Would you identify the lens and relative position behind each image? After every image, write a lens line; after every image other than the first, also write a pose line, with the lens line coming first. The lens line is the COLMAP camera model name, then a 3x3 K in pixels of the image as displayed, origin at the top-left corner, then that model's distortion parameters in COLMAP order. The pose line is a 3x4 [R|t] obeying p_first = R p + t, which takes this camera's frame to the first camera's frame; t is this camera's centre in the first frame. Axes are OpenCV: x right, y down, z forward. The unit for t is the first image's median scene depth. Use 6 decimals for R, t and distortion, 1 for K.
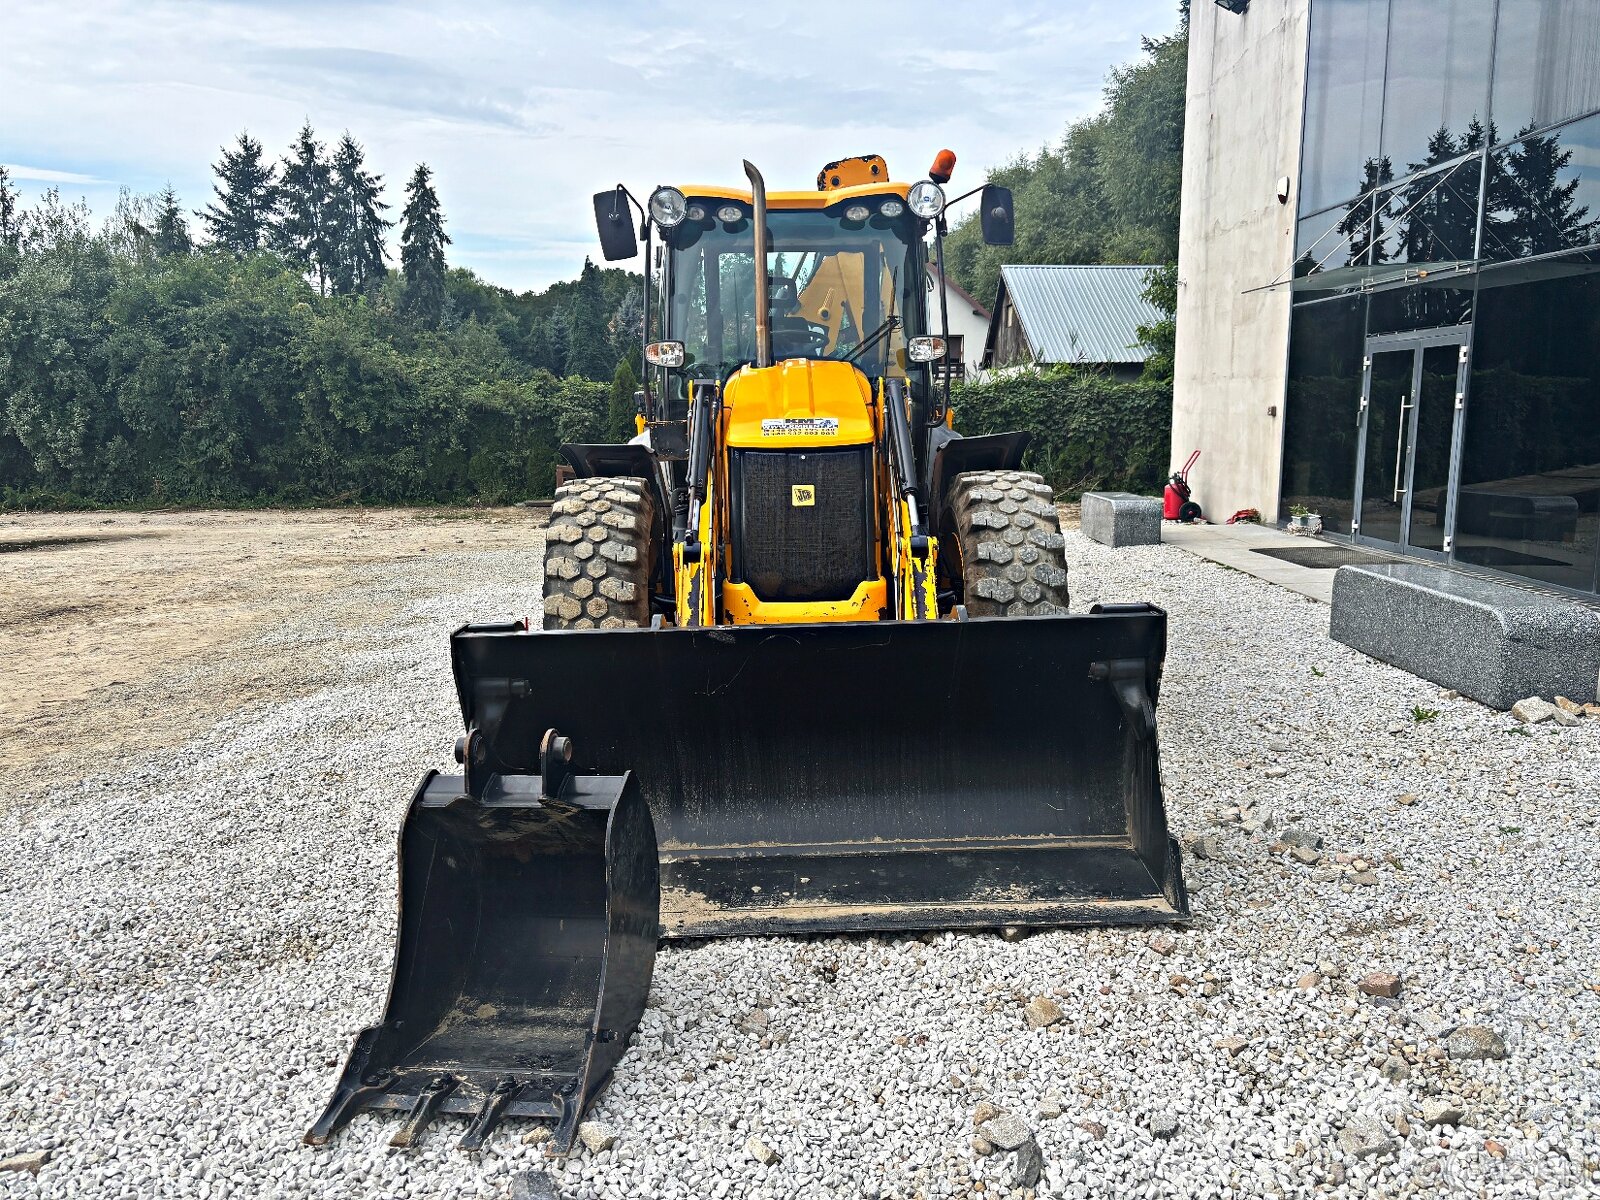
lens RADIAL K [[1209.2, 0, 800.0], [0, 1209.2, 600.0], [0, 0, 1]] dist [0.032039, -0.029975]
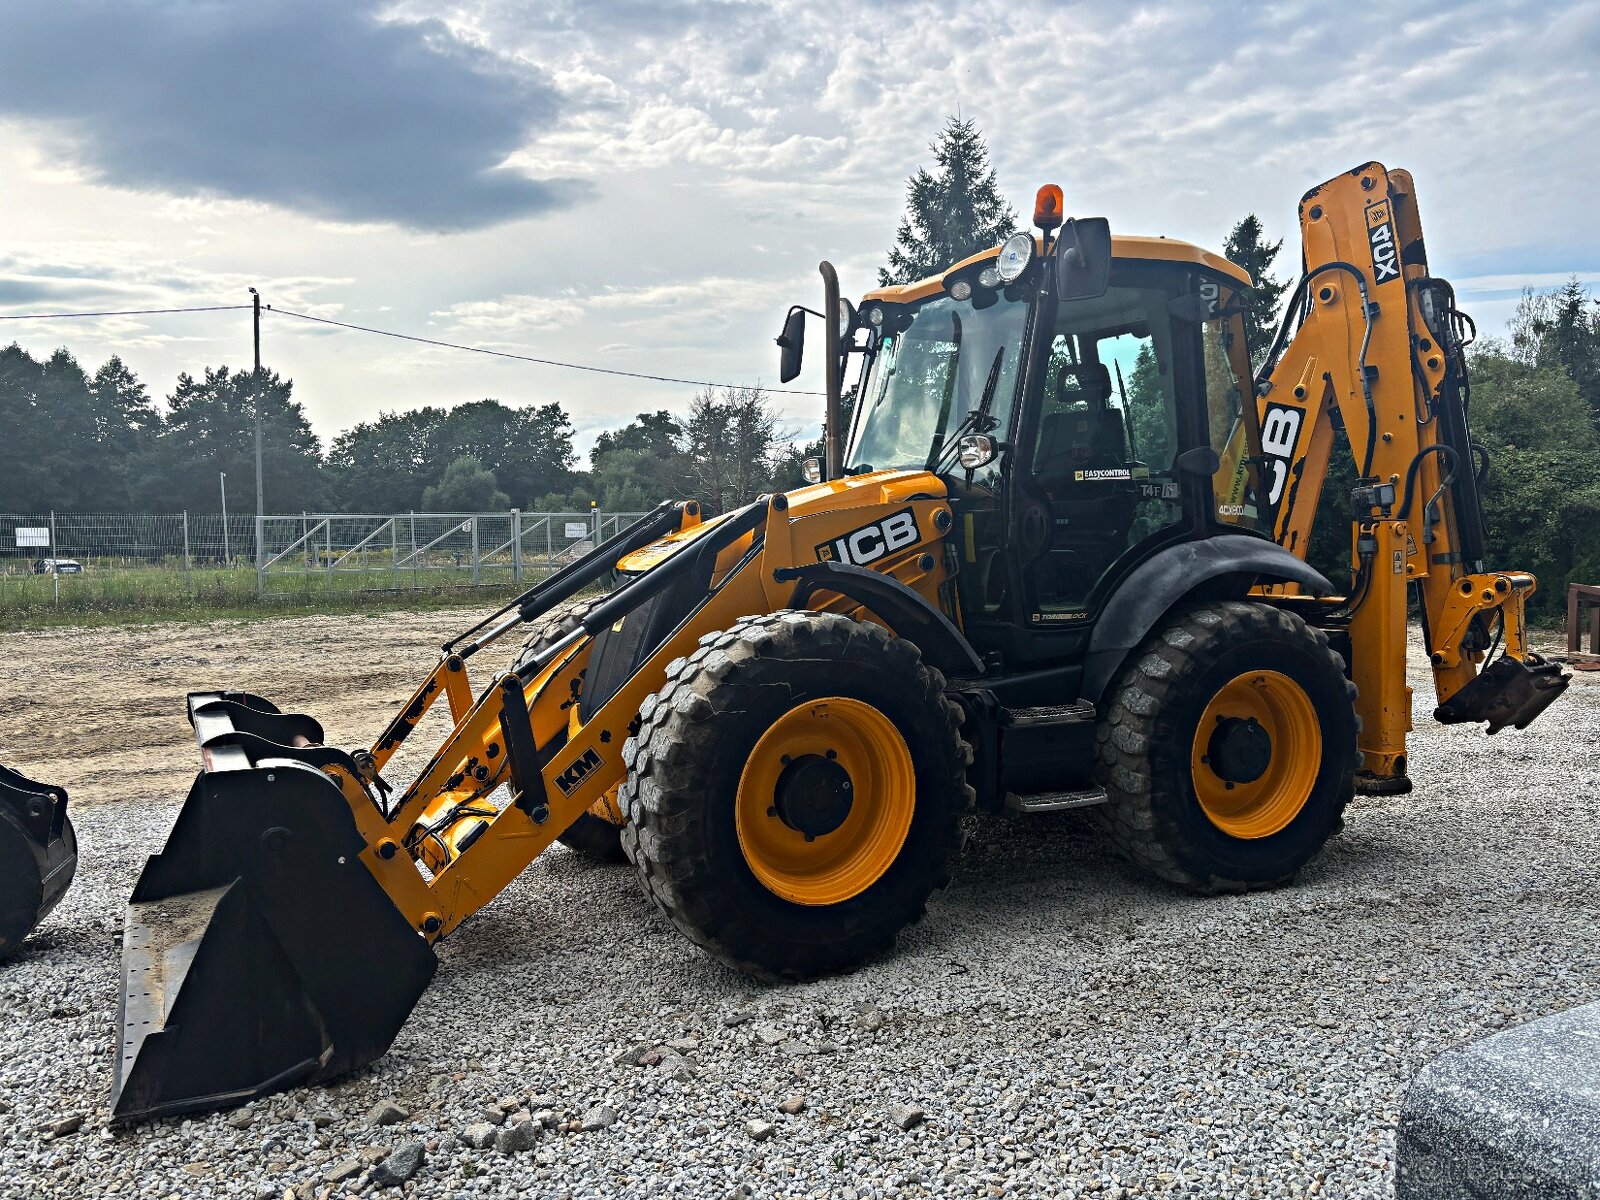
lens RADIAL K [[1205.0, 0, 790.9], [0, 1205.0, 599.0], [0, 0, 1]] dist [0.023158, -0.004525]
pose [[0.451379, 0.058058, -0.890442, 0.893868], [-0.129893, 0.991527, -0.001197, -0.117383], [0.882828, 0.116203, 0.455096, 0.673713]]
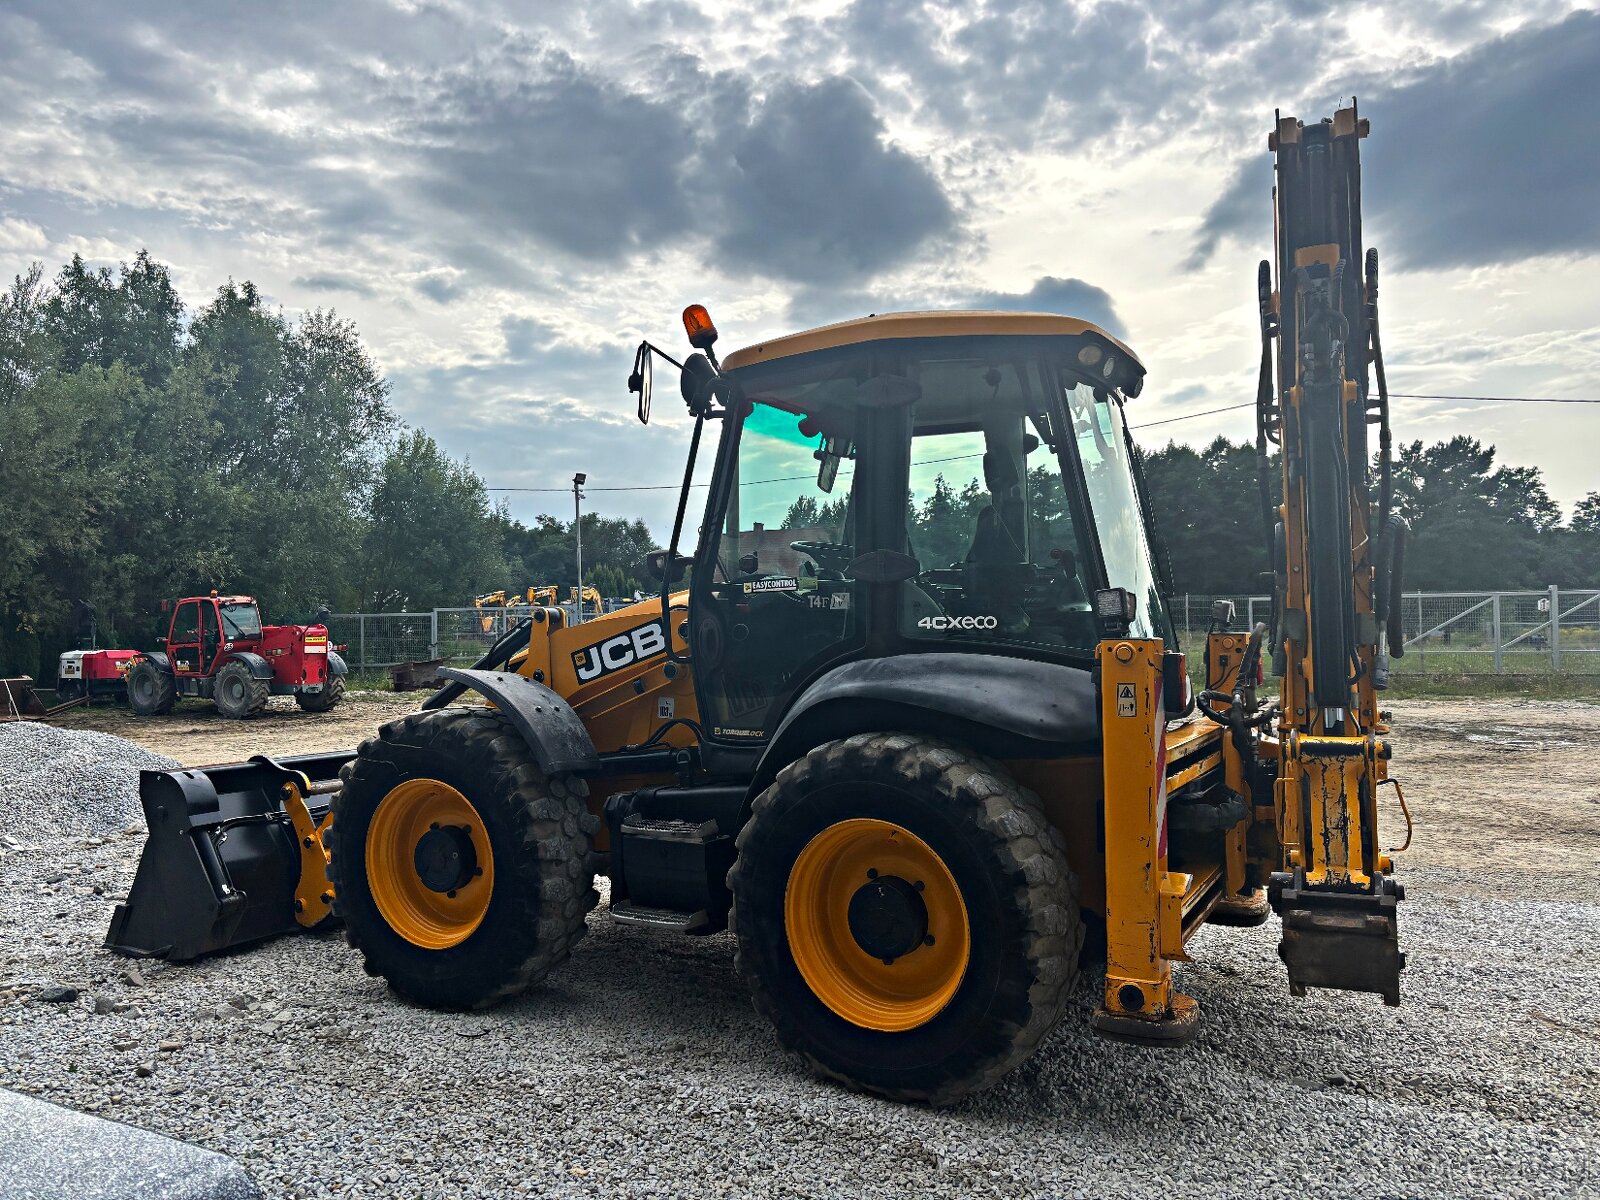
lens RADIAL K [[1209.2, 0, 800.0], [0, 1209.2, 600.0], [0, 0, 1]] dist [0.032039, -0.029975]
pose [[-0.469902, 0.004447, -0.882707, 0.932982], [-0.119220, 0.990505, 0.068456, -0.299722], [0.874631, 0.137404, -0.464910, 1.744559]]
